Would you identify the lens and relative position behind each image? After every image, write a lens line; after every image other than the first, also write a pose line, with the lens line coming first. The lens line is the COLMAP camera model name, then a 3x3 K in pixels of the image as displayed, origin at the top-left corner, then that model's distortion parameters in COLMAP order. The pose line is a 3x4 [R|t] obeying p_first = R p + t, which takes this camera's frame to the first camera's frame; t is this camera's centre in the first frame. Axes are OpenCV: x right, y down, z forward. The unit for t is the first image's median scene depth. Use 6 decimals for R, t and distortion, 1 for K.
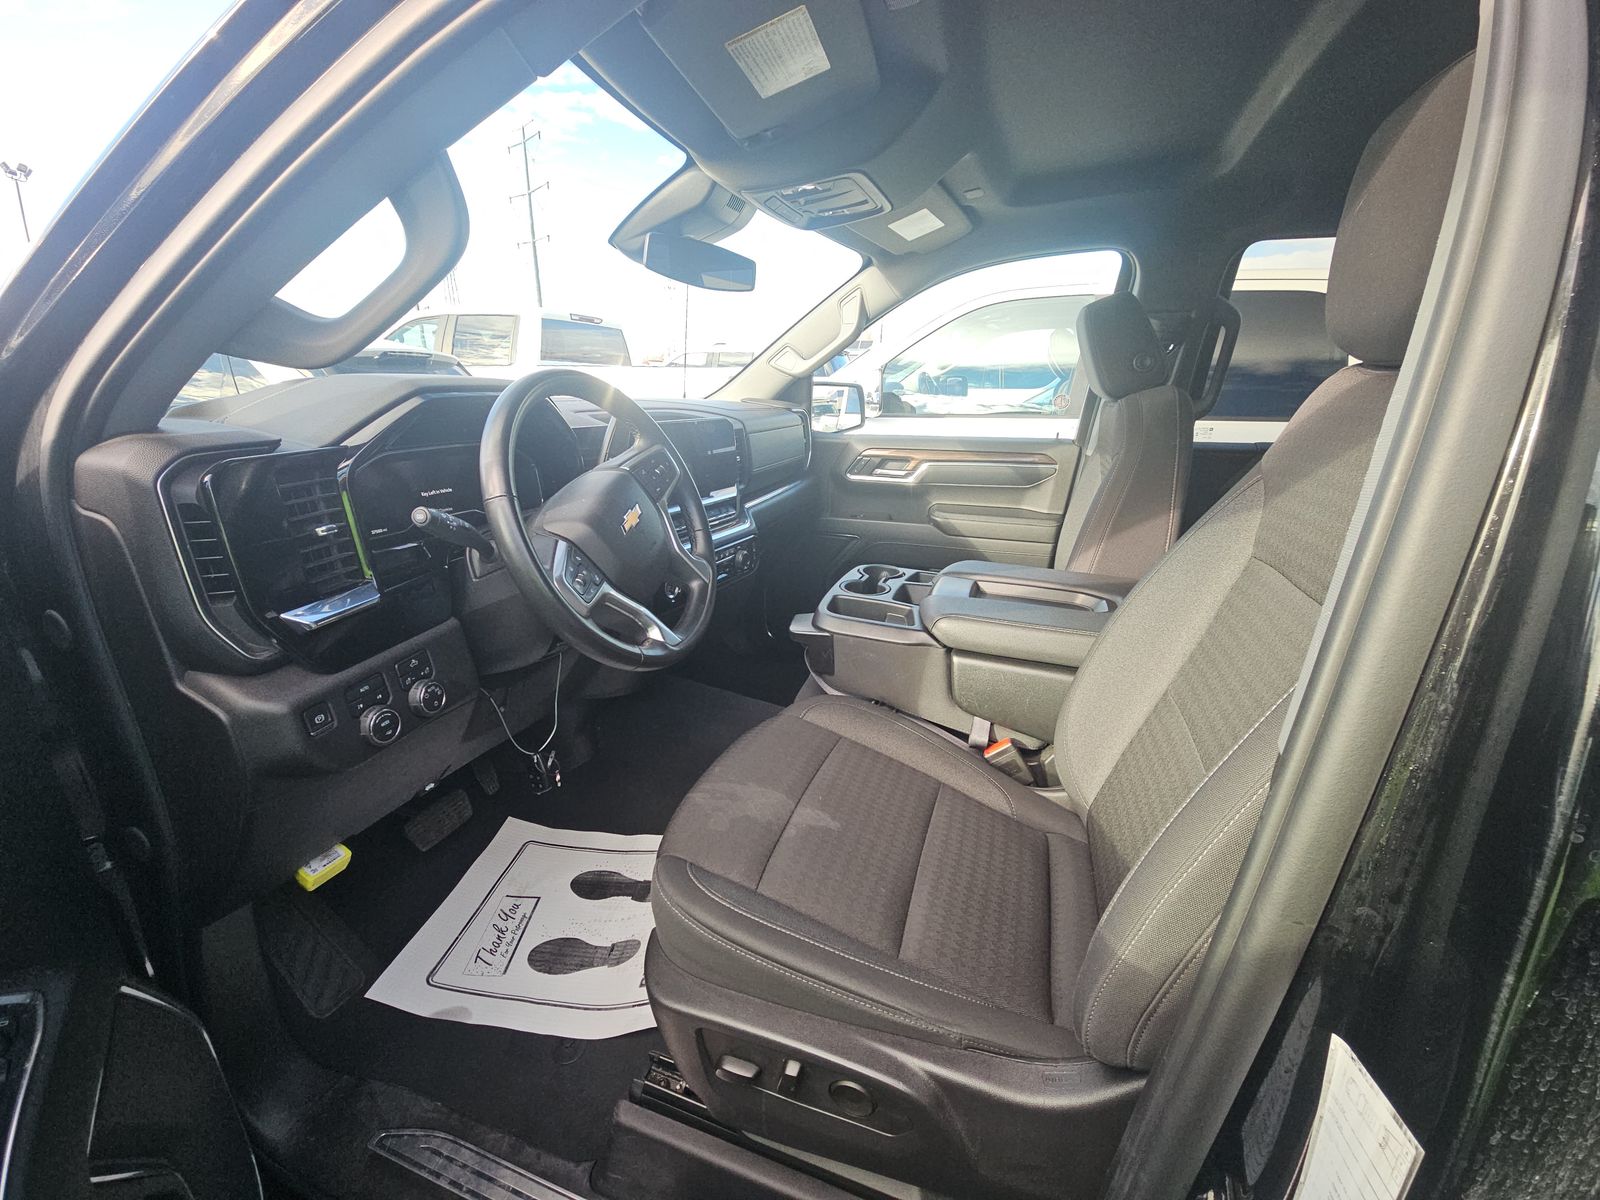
lens RADIAL K [[631.9, 0, 797.7], [0, 631.9, 607.5], [0, 0, 1]] dist [0.001429, -0.011857]
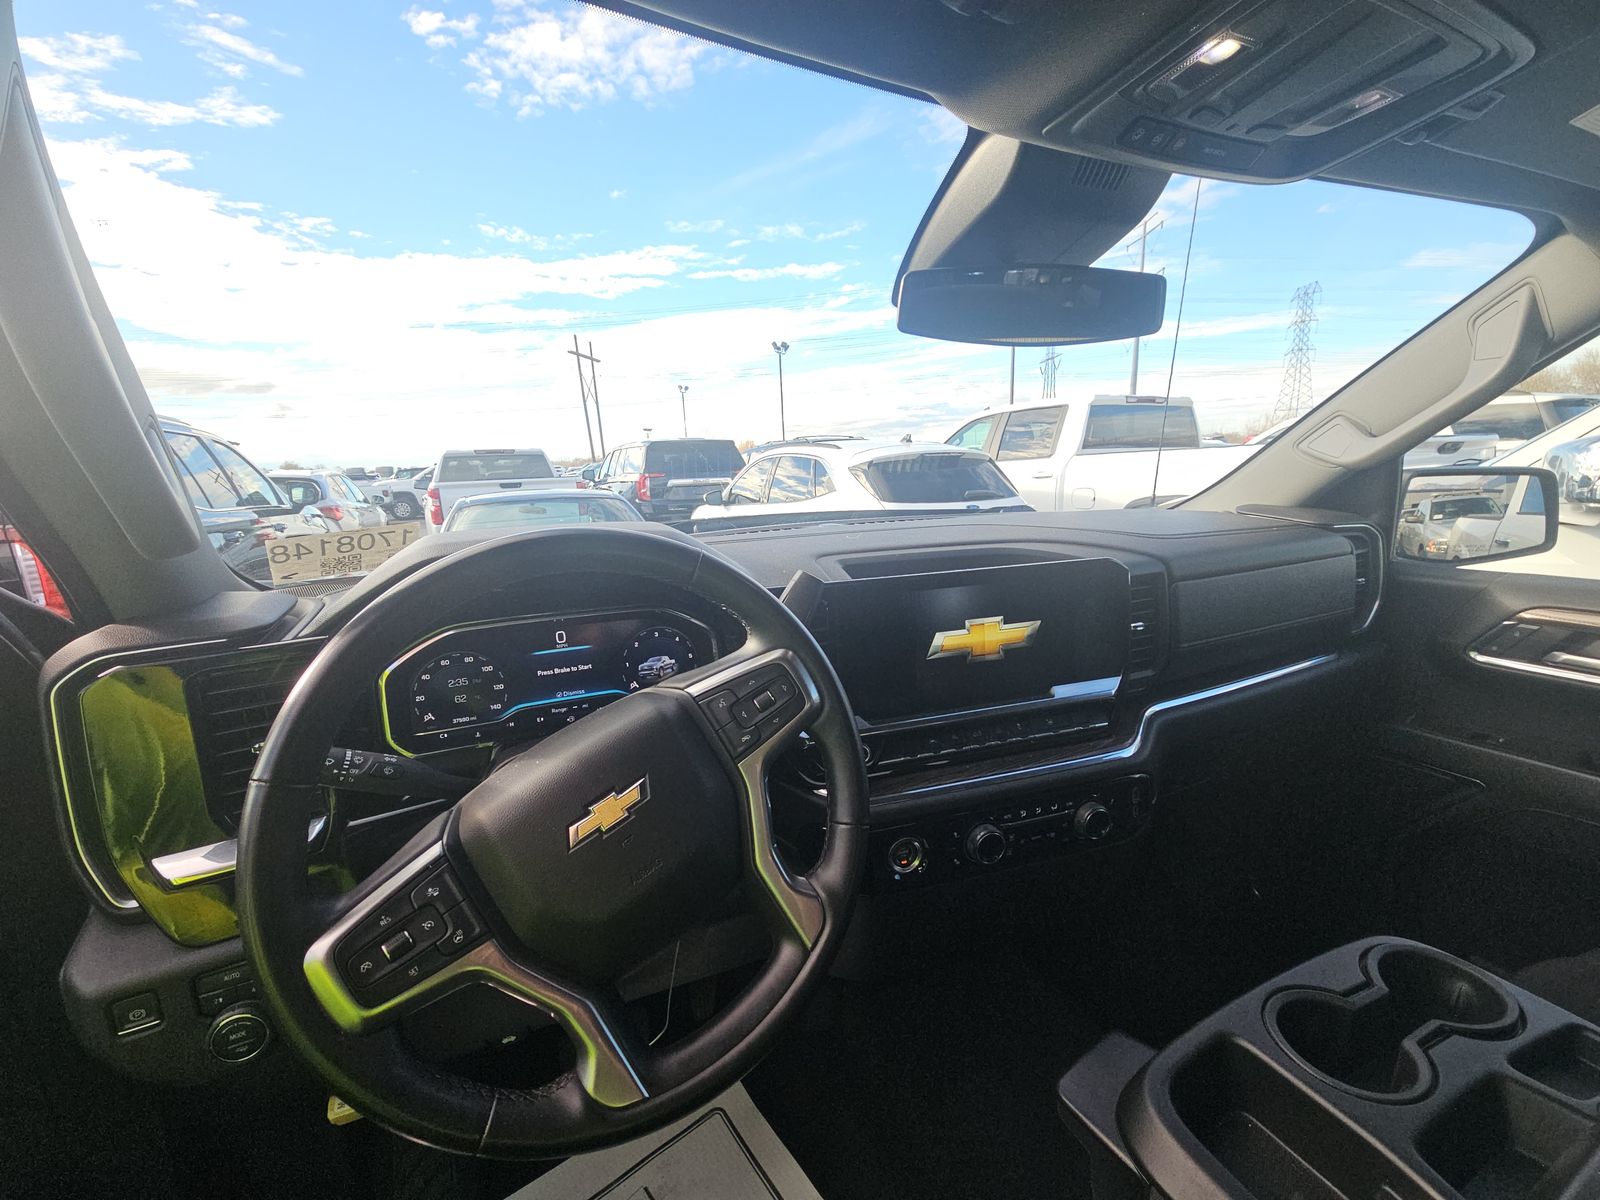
lens RADIAL K [[631.9, 0, 797.7], [0, 631.9, 607.5], [0, 0, 1]] dist [0.001429, -0.011857]
pose [[0.667564, 0.104820, -0.737137, 0.110974], [-0.194083, 0.980311, -0.036366, -0.169076], [0.718811, 0.167343, 0.674764, 0.393989]]
